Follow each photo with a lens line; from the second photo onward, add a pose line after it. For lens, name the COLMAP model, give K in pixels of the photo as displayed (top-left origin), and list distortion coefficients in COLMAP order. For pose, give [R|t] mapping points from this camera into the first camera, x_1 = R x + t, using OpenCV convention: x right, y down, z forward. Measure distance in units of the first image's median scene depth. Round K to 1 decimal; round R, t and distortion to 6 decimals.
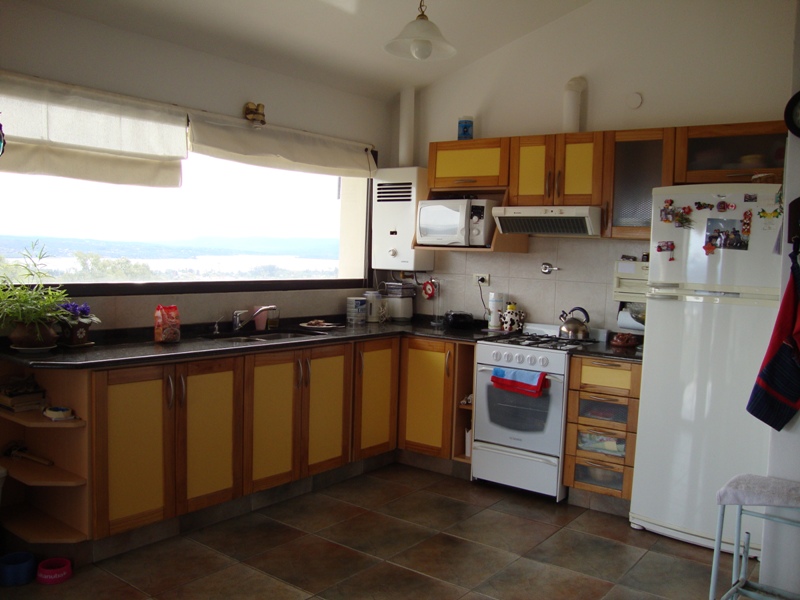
lens RADIAL K [[714.7, 0, 400.0], [0, 714.7, 300.0], [0, 0, 1]] dist [-0.197972, 0.192581]
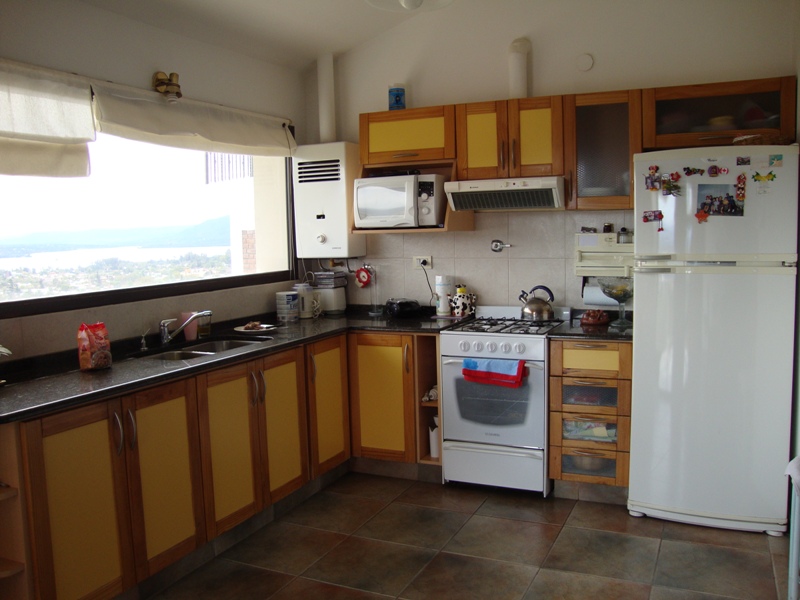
lens RADIAL K [[714.7, 0, 400.0], [0, 714.7, 300.0], [0, 0, 1]] dist [-0.197972, 0.192581]
pose [[0.975542, -0.077725, 0.205613, -0.128886], [0.071436, 0.996727, 0.037848, -0.020749], [-0.207881, -0.022234, 0.977901, 0.129106]]
